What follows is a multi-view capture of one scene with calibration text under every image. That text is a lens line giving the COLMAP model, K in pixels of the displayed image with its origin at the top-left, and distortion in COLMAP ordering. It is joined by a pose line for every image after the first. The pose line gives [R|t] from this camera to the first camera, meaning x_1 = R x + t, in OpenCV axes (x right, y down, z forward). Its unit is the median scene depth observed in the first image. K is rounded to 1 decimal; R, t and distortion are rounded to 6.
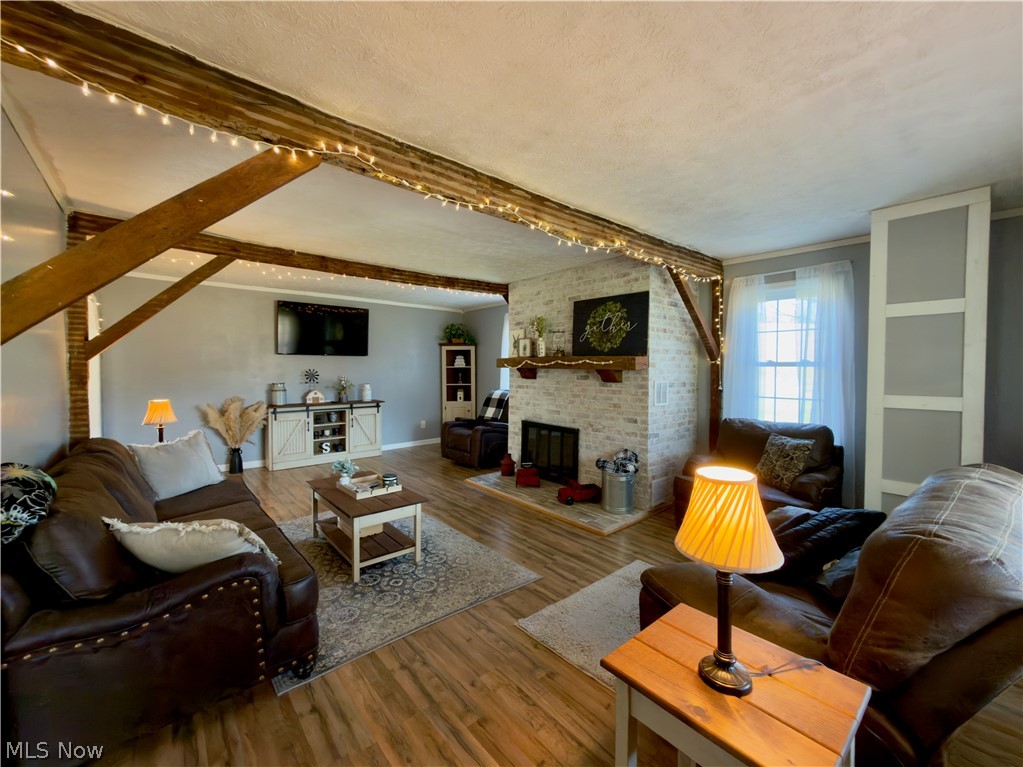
lens RADIAL K [[412.2, 0, 511.7], [0, 412.2, 386.2], [0, 0, 1]] dist [-0.000185, -0.000252]
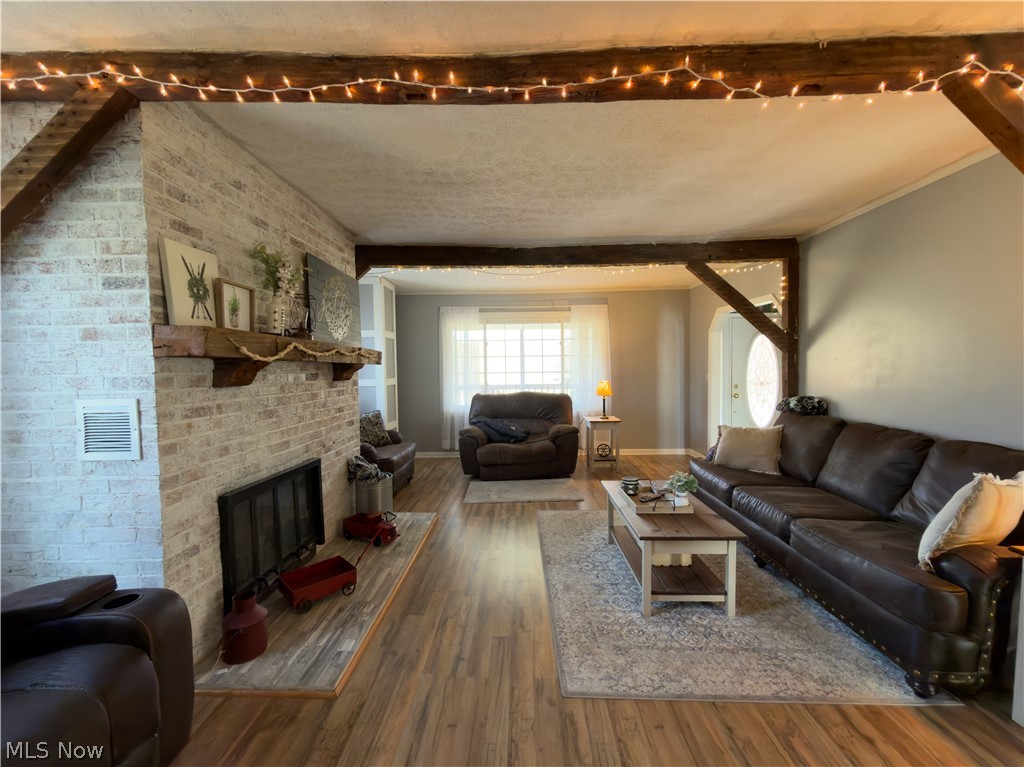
lens RADIAL K [[413.1, 0, 515.8], [0, 413.1, 389.5], [0, 0, 1]] dist [-0.001147, -0.000134]
pose [[-0.747974, -0.031476, 0.662982, -0.486507], [0.034135, 0.995729, 0.085784, -0.044818], [-0.662850, 0.086795, -0.743705, 1.258450]]
